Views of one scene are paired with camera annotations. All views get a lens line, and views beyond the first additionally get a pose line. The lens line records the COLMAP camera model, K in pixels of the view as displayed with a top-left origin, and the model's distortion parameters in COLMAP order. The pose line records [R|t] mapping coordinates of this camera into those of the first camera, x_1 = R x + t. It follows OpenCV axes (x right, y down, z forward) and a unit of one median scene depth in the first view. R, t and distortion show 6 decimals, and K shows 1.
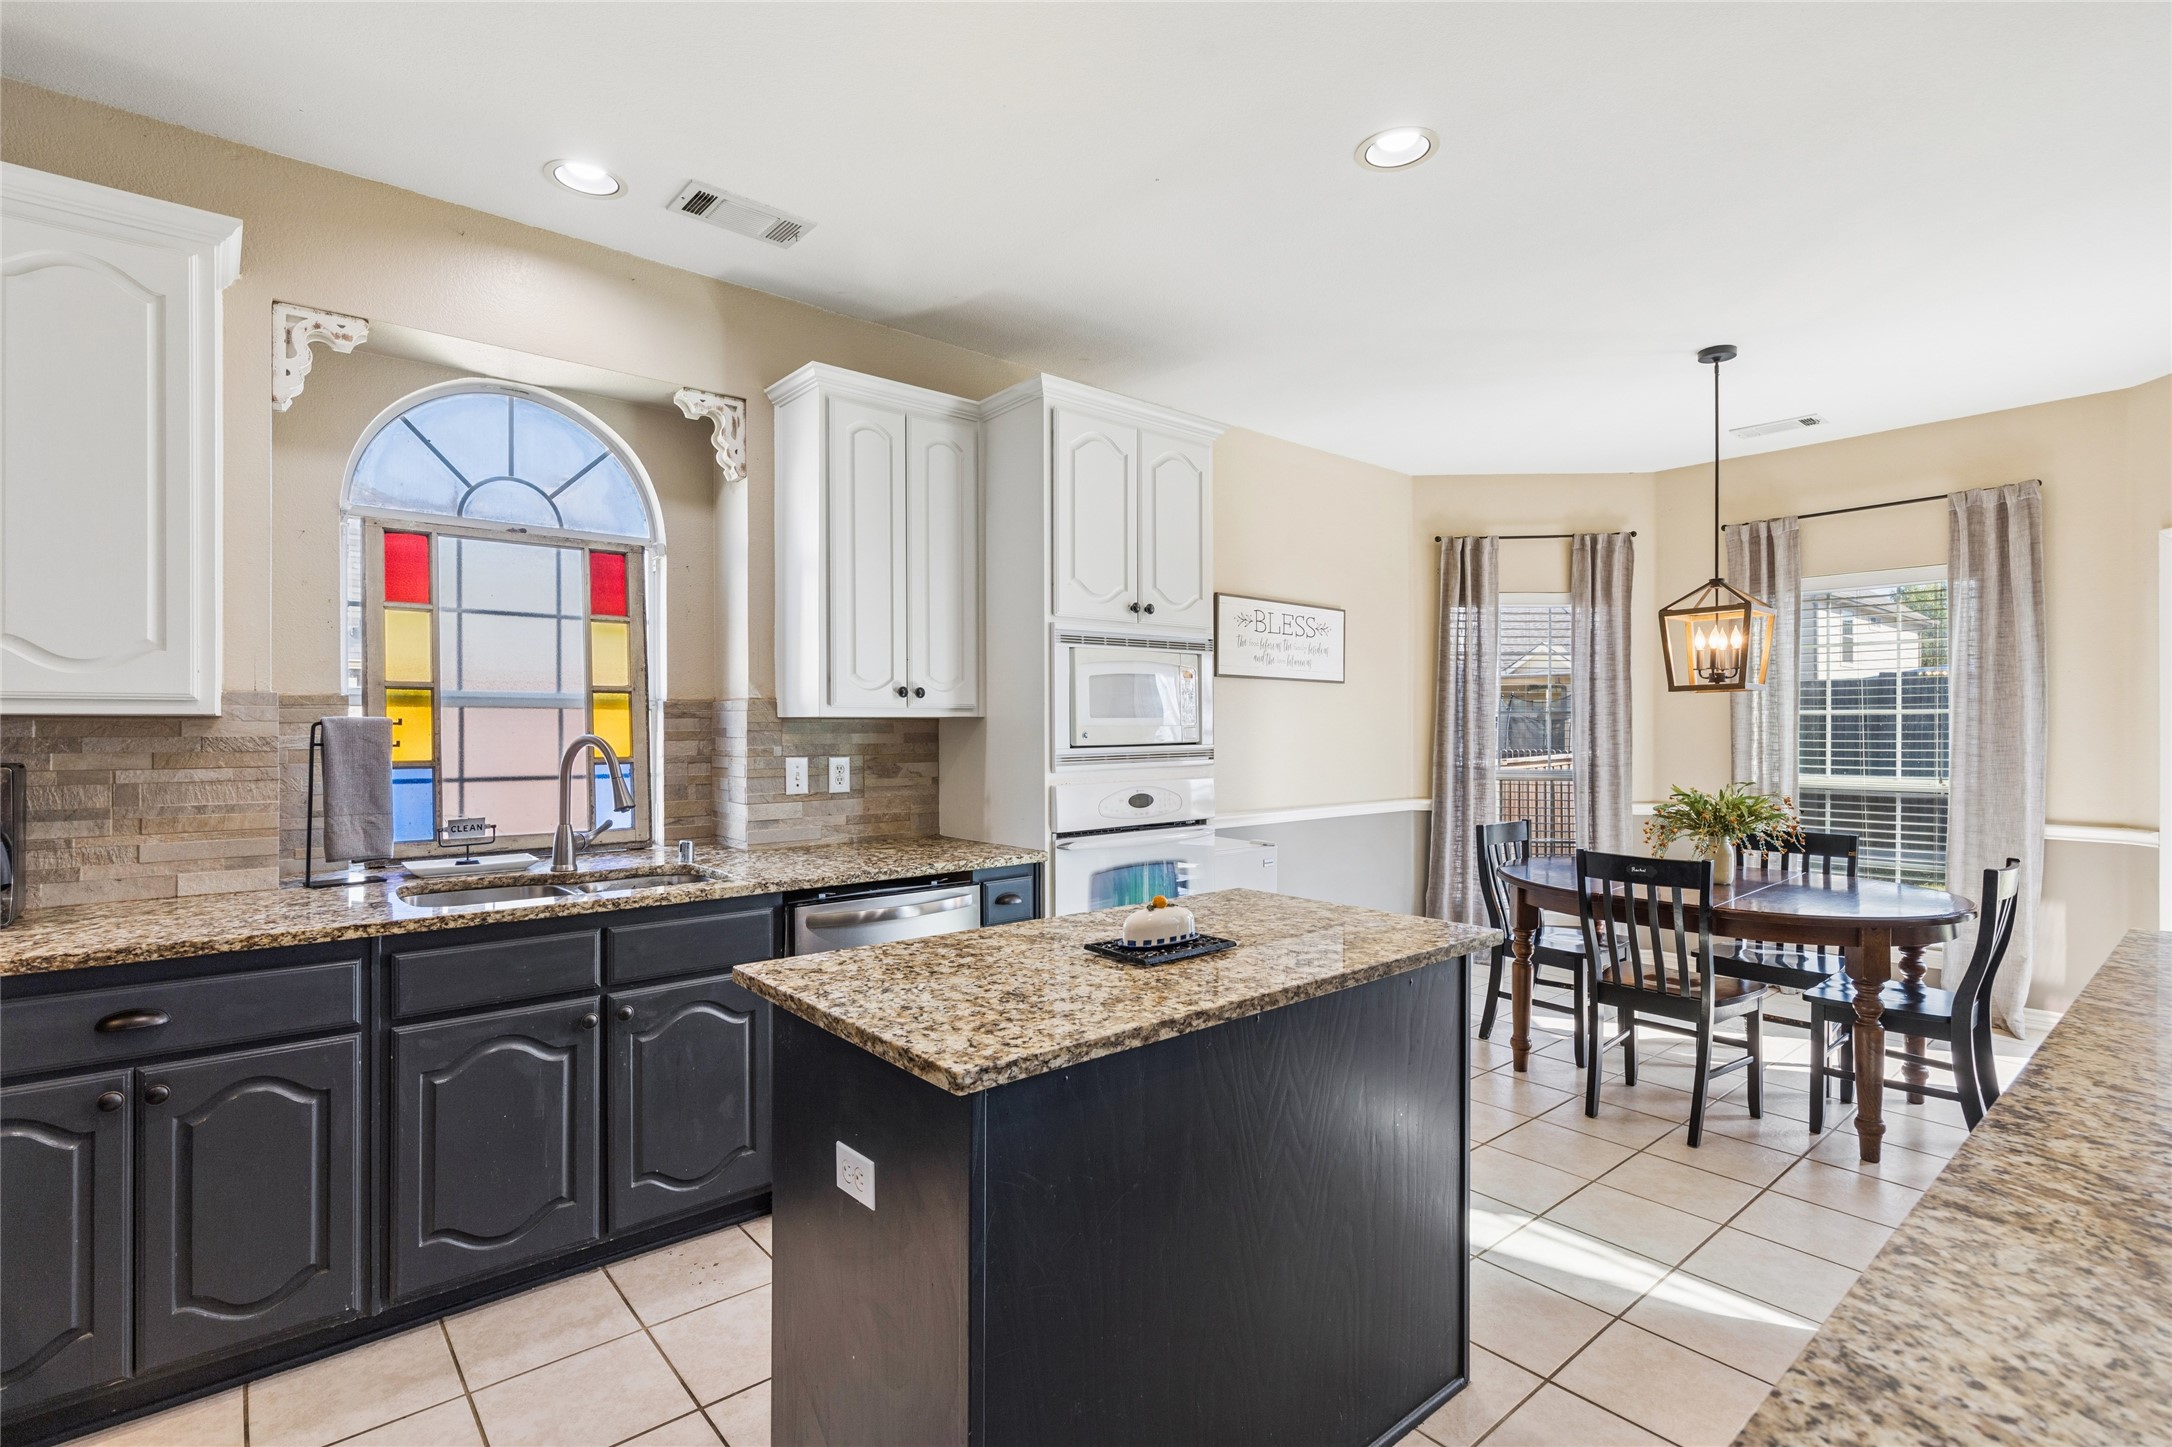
lens RADIAL K [[1018.1, 0, 1073.1], [0, 1018.1, 723.4], [0, 0, 1]] dist [0.002514, -0.000038]
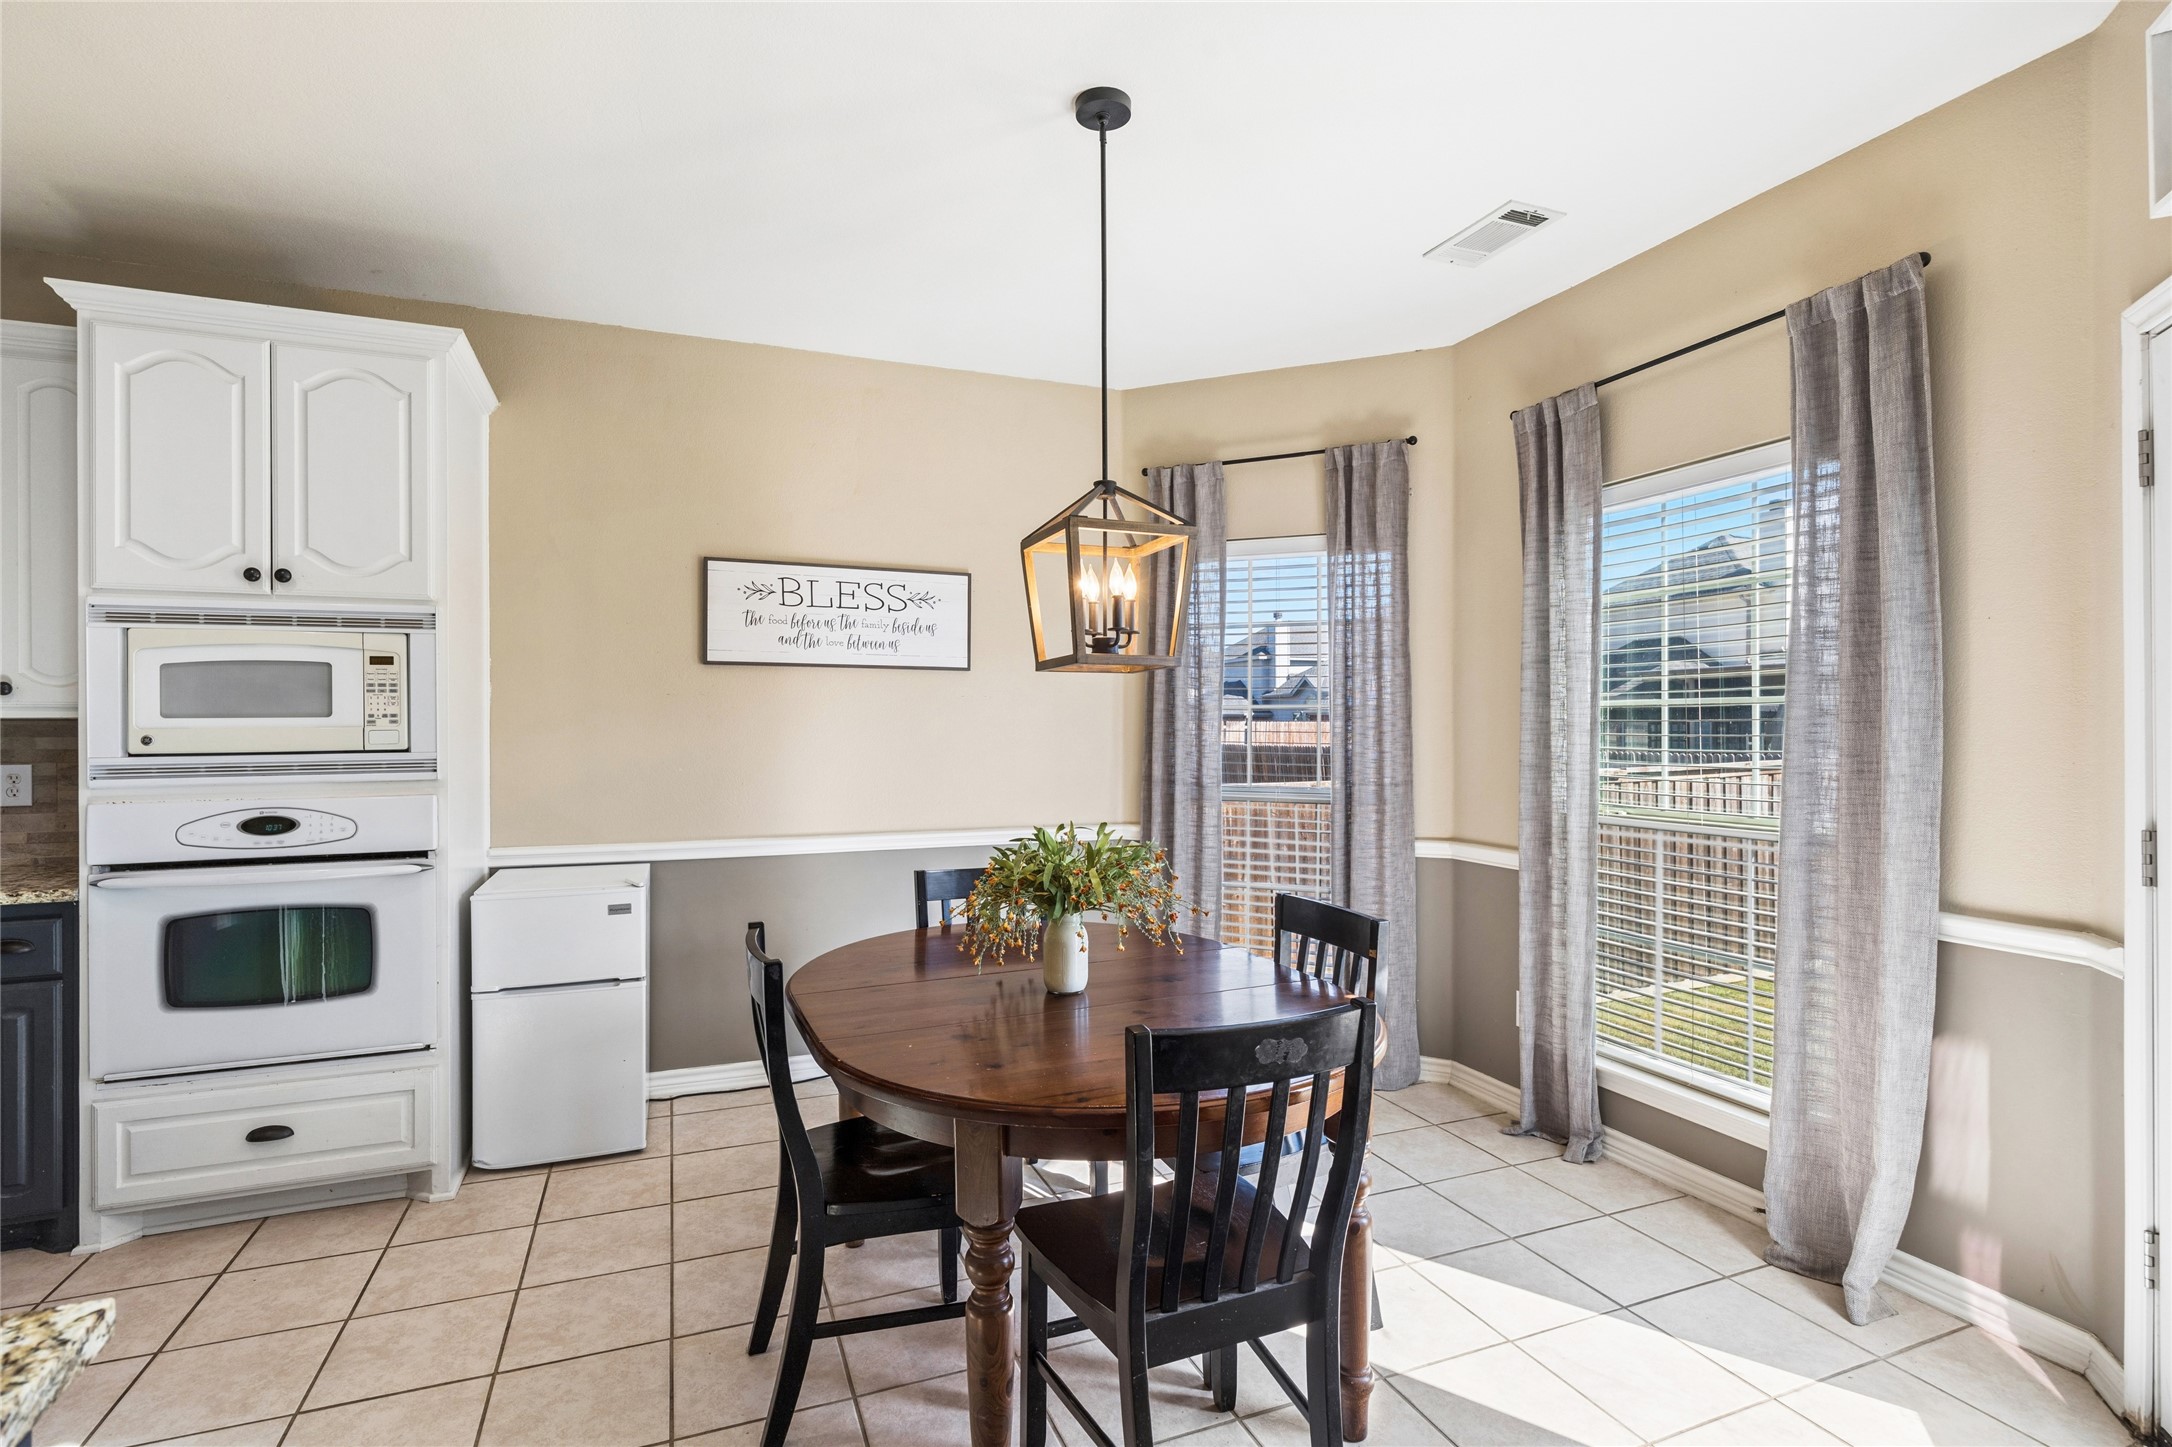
lens RADIAL K [[1018.1, 0, 1084.2], [0, 1018.1, 731.3], [0, 0, 1]] dist [0.002514, -0.000038]
pose [[0.948156, -0.000969, -0.317805, 0.682986], [0.003210, 0.999974, 0.006530, 0.001472], [0.317790, -0.007212, 0.948134, 0.355596]]
